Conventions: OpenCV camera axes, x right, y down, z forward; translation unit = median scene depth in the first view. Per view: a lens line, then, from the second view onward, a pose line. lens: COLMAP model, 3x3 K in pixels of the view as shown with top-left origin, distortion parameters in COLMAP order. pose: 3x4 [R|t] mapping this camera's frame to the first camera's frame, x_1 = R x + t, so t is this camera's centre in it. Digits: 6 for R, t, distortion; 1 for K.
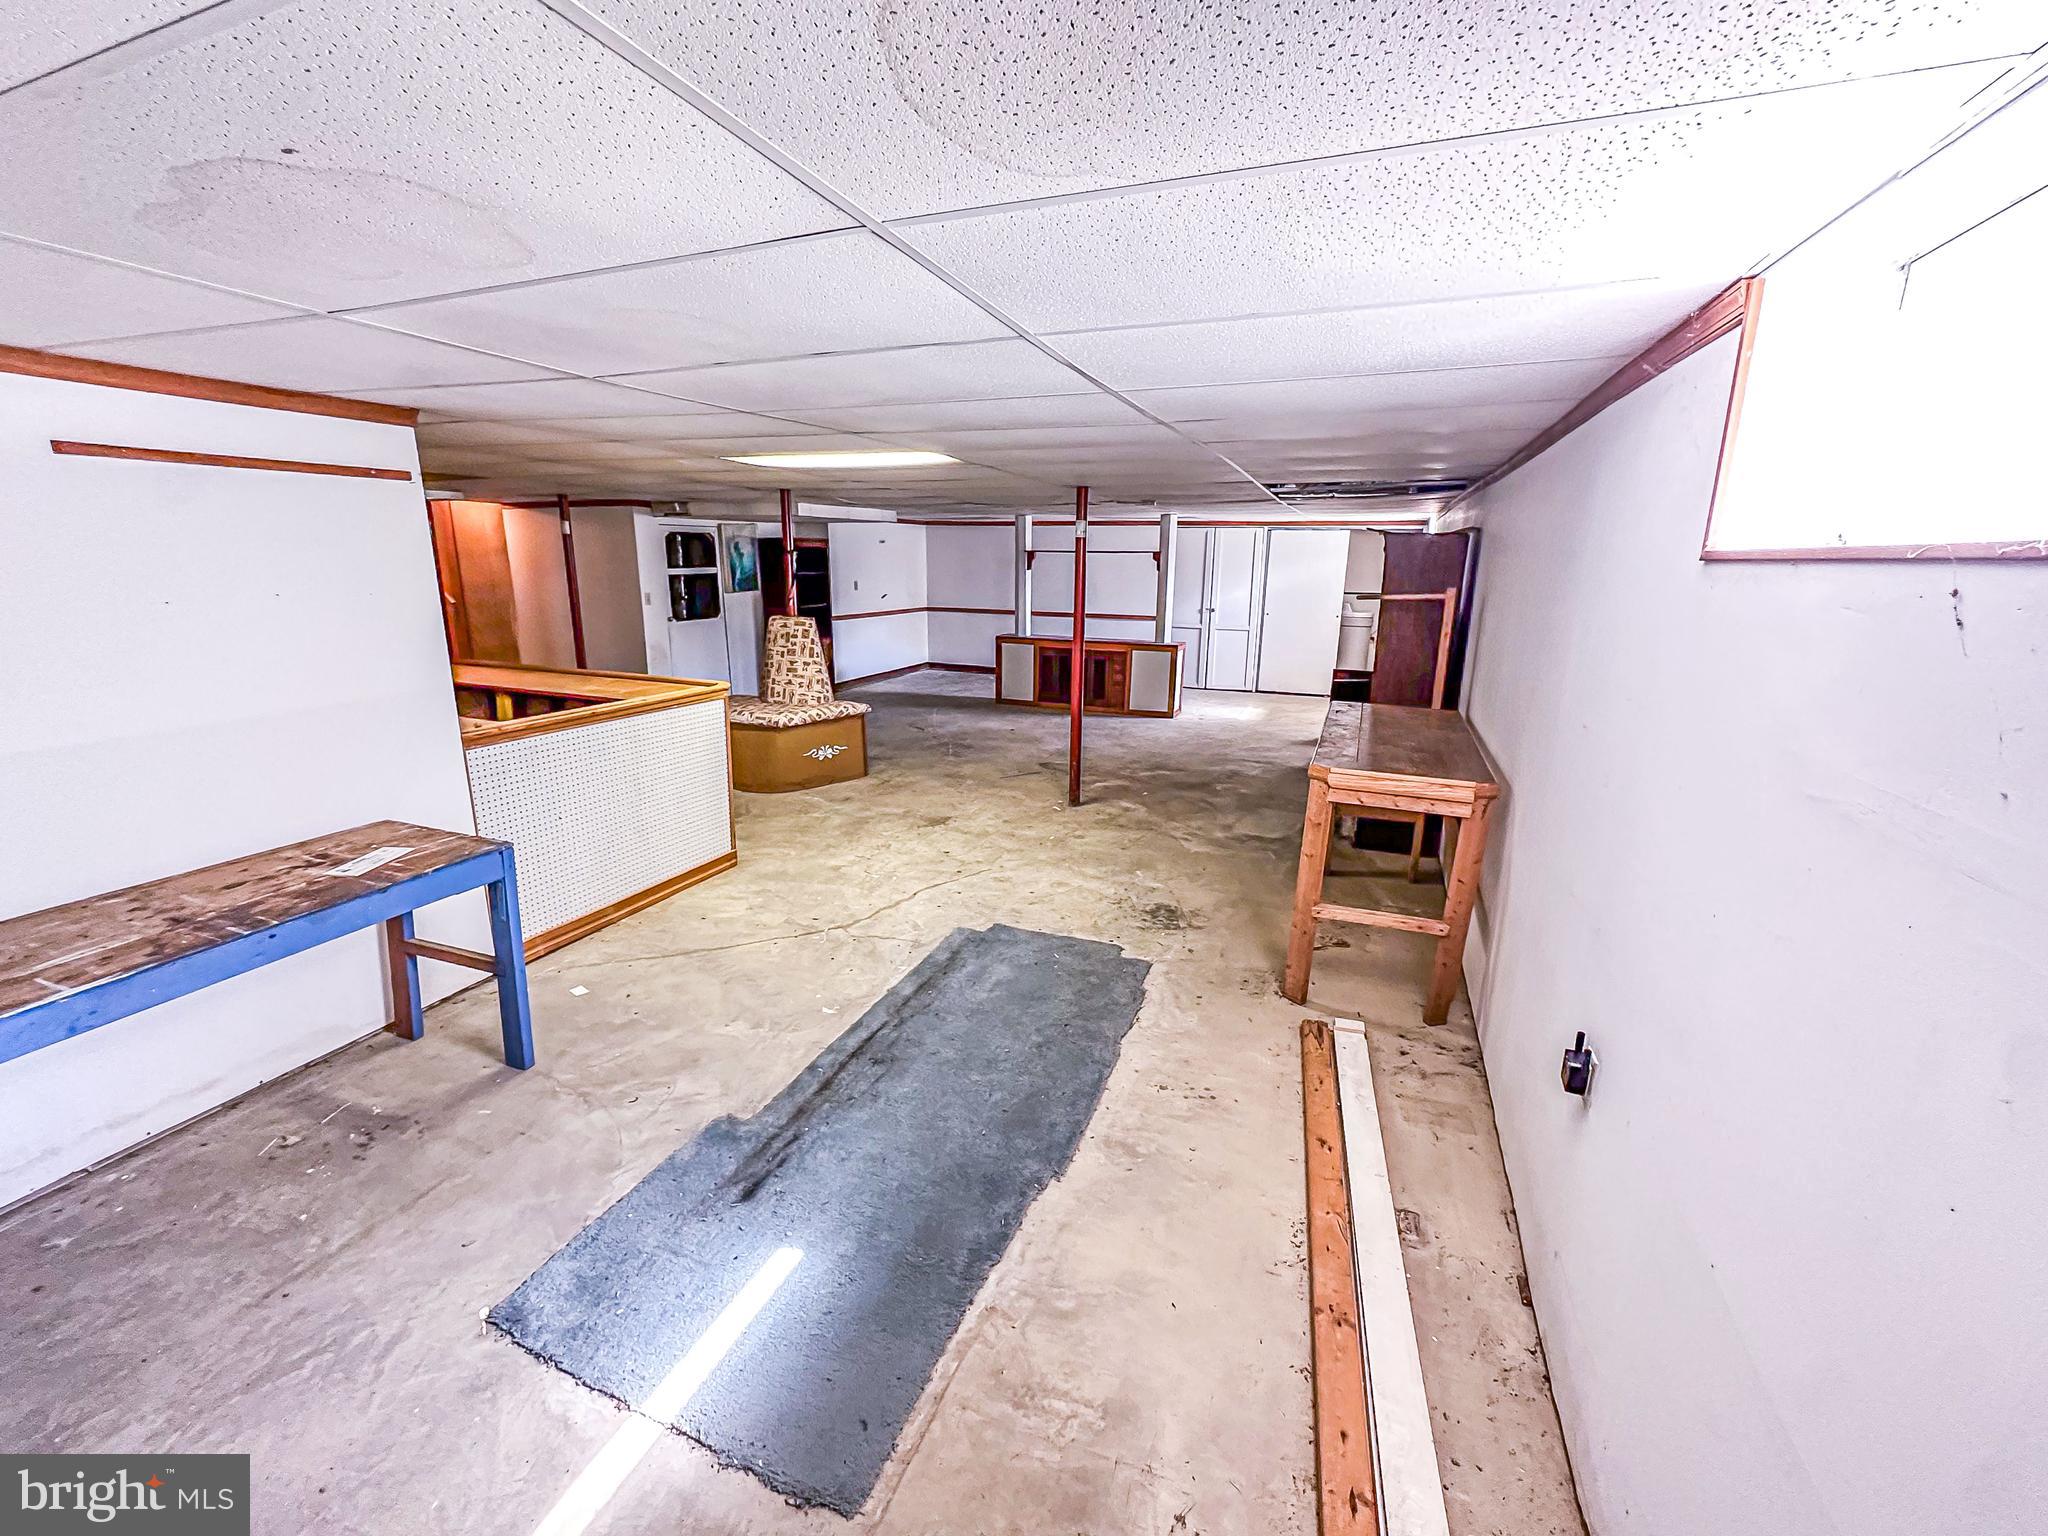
lens RADIAL K [[832.0, 0, 1024.4], [0, 832.0, 771.3], [0, 0, 1]] dist [-0.003859, 0.000071]
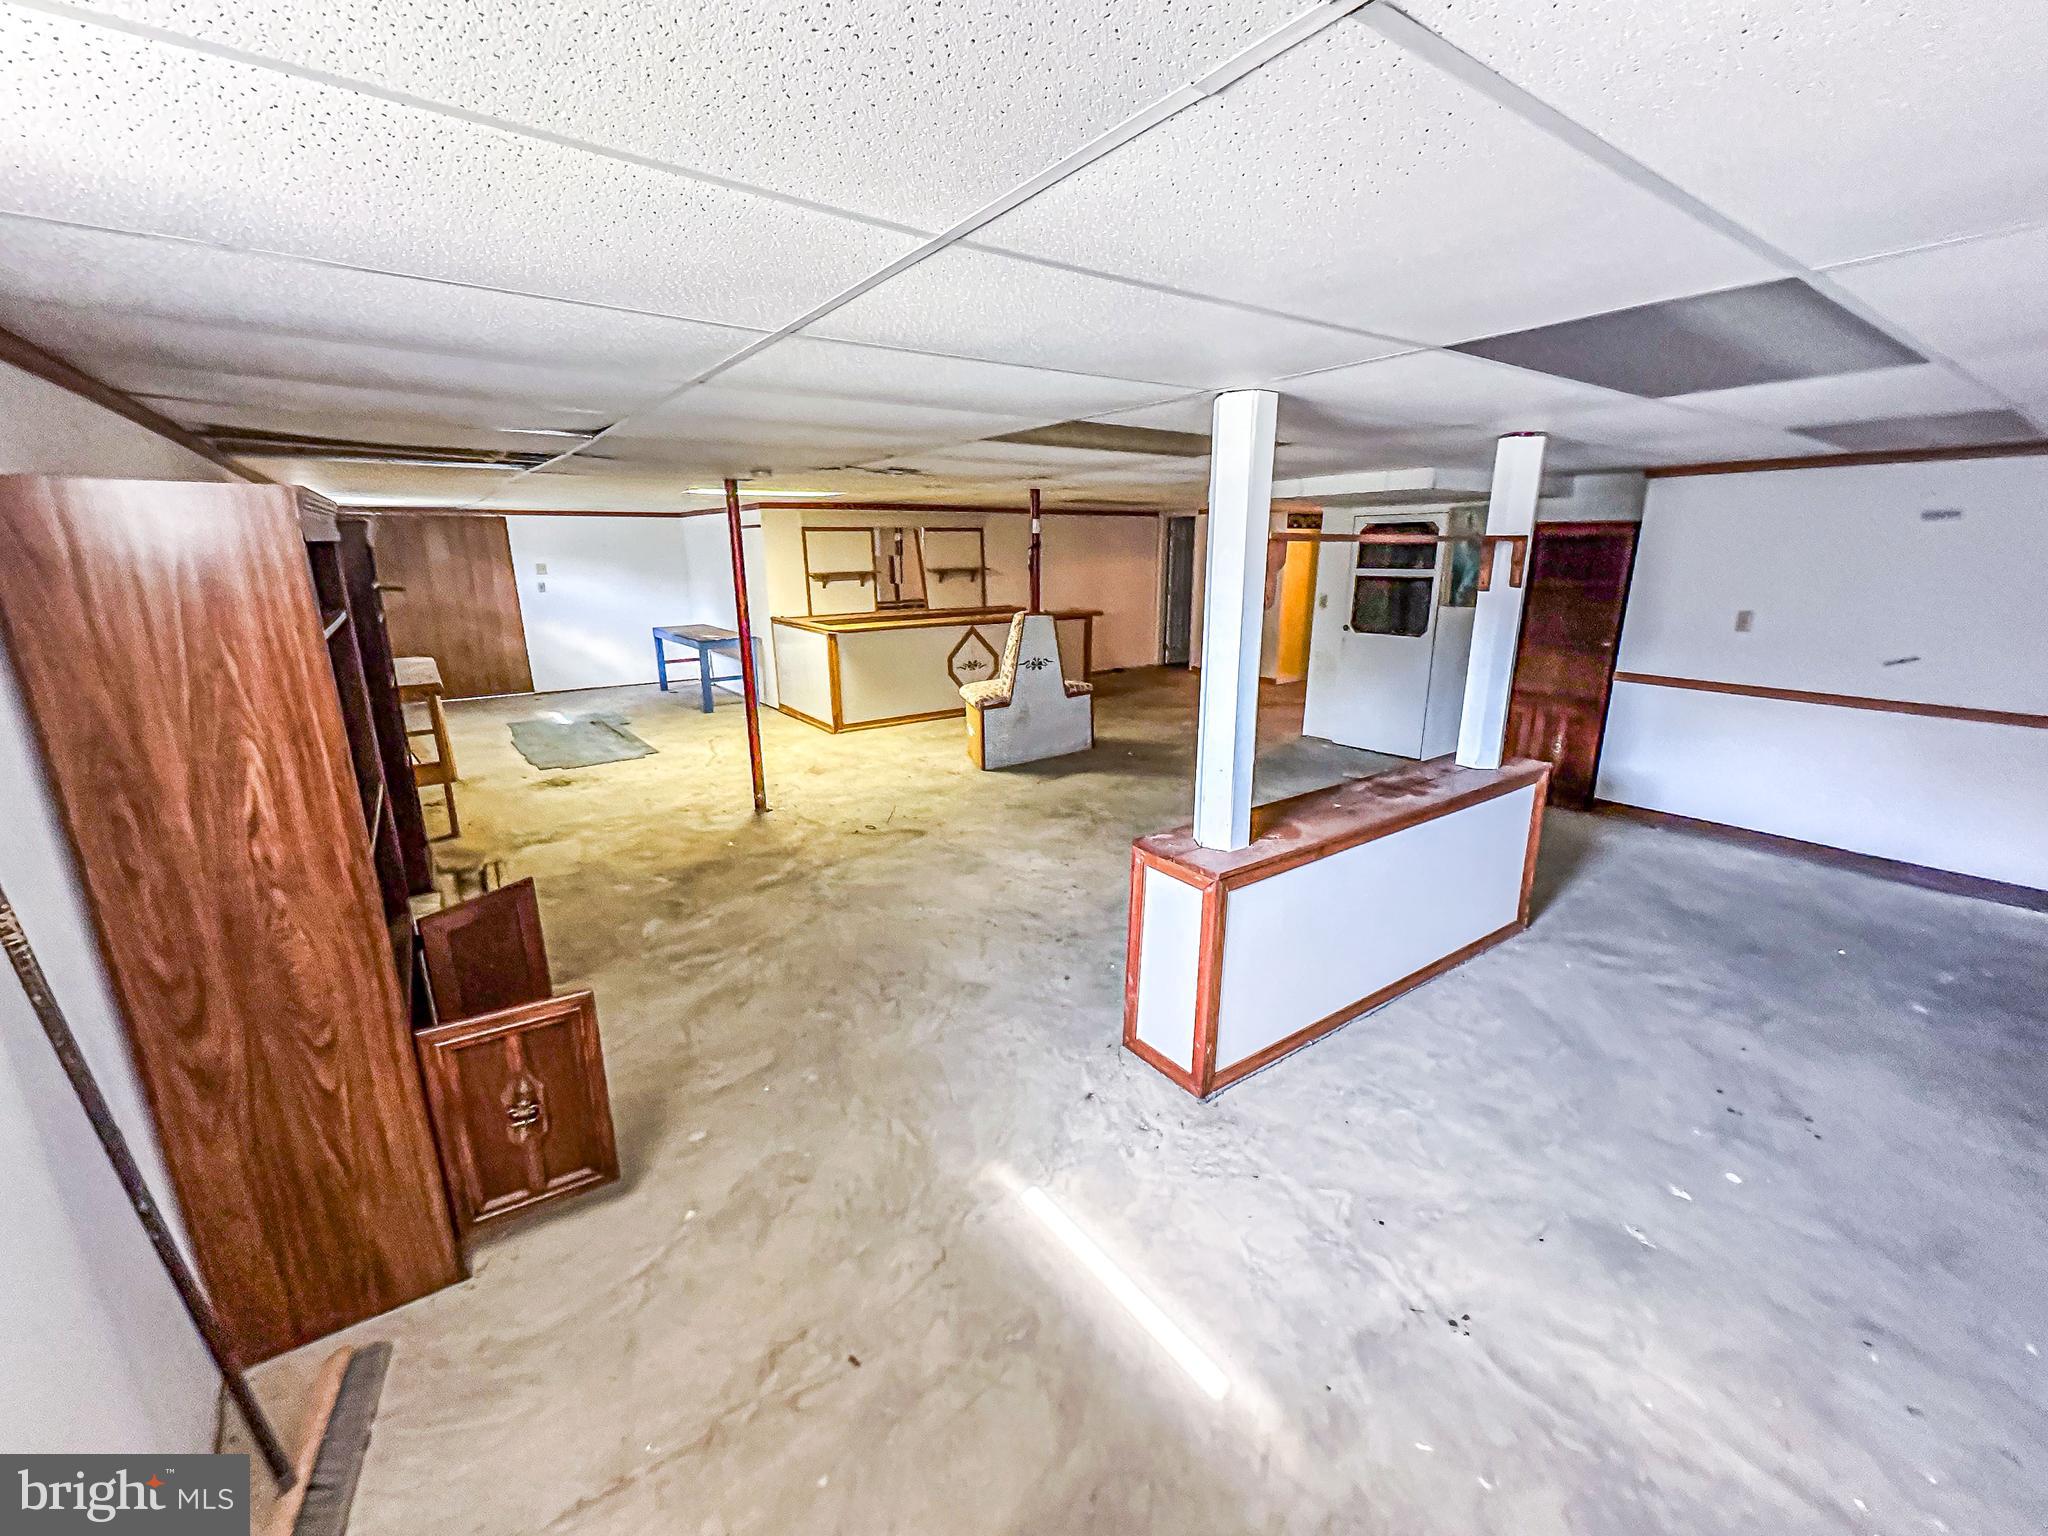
lens RADIAL K [[832.0, 0, 1024.4], [0, 832.0, 771.3], [0, 0, 1]] dist [-0.003859, 0.000071]
pose [[-0.535231, 0.211503, -0.817798, 0.622031], [-0.212550, 0.903273, 0.372719, -0.390155], [0.817527, 0.373314, -0.438505, 1.521250]]
